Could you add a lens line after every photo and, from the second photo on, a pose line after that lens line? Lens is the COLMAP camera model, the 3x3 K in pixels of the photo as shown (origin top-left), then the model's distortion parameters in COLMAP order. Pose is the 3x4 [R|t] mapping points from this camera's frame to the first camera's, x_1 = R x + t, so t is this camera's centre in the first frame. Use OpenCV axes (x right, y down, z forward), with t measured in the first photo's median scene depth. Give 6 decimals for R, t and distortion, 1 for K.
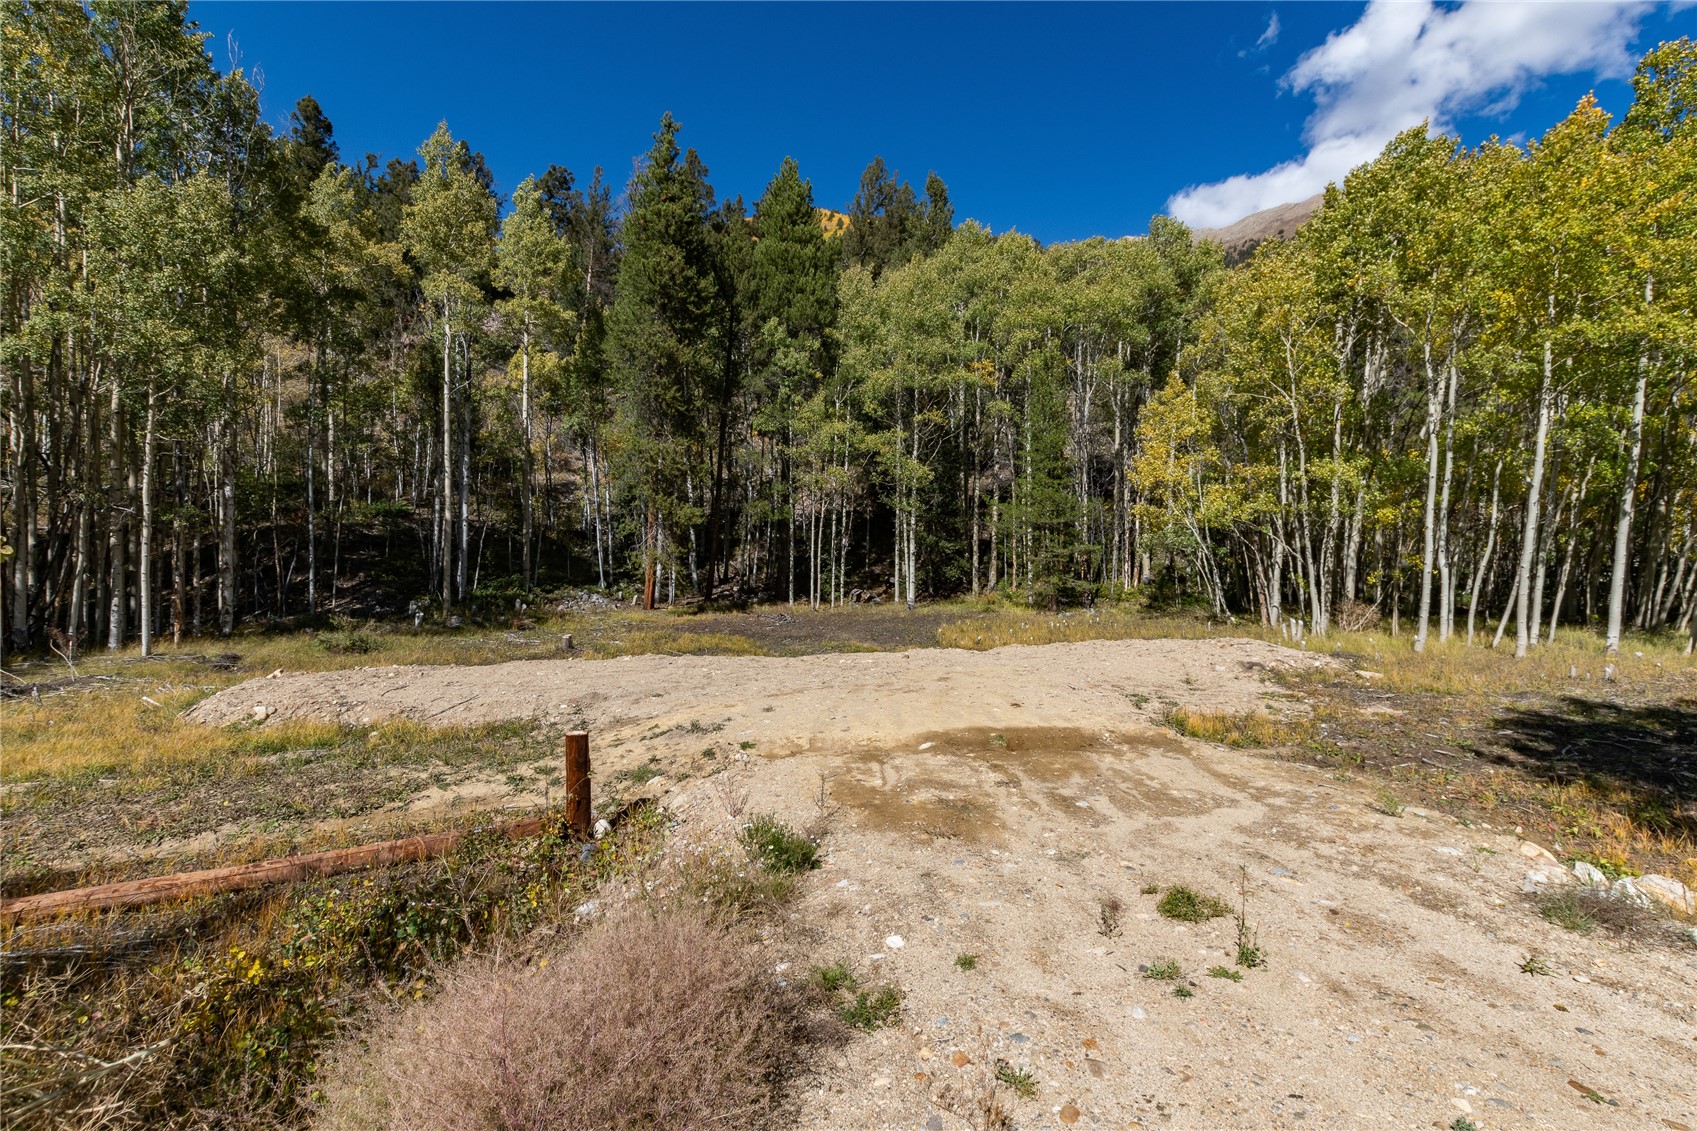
lens RADIAL K [[741.5, 0, 848.5], [0, 741.5, 565.5], [0, 0, 1]] dist [-0.001014, 0.000117]
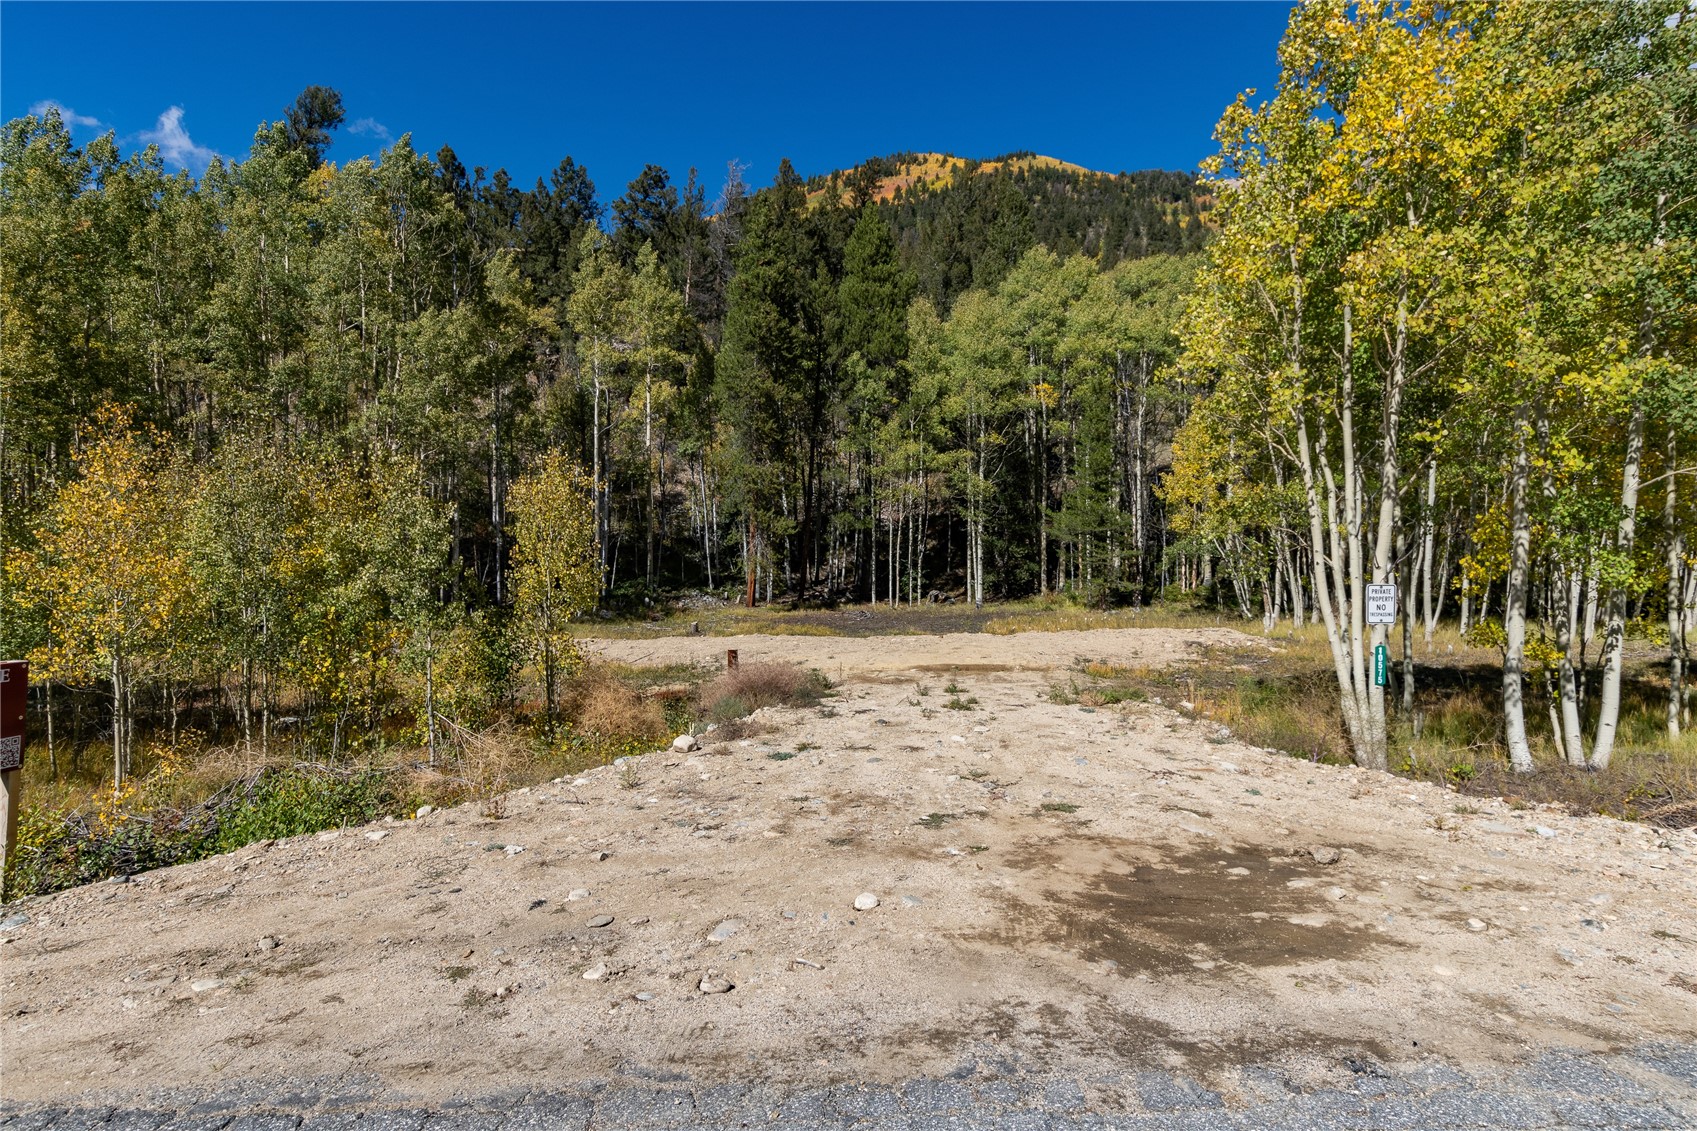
lens RADIAL K [[874.2, 0, 851.6], [0, 874.2, 614.7], [0, 0, 1]] dist [0.001747, 0.000016]
pose [[0.990726, 0.006040, -0.135744, 0.075168], [0.001546, 0.998446, 0.055706, -0.005293], [0.135869, -0.055399, 0.989177, -0.342328]]
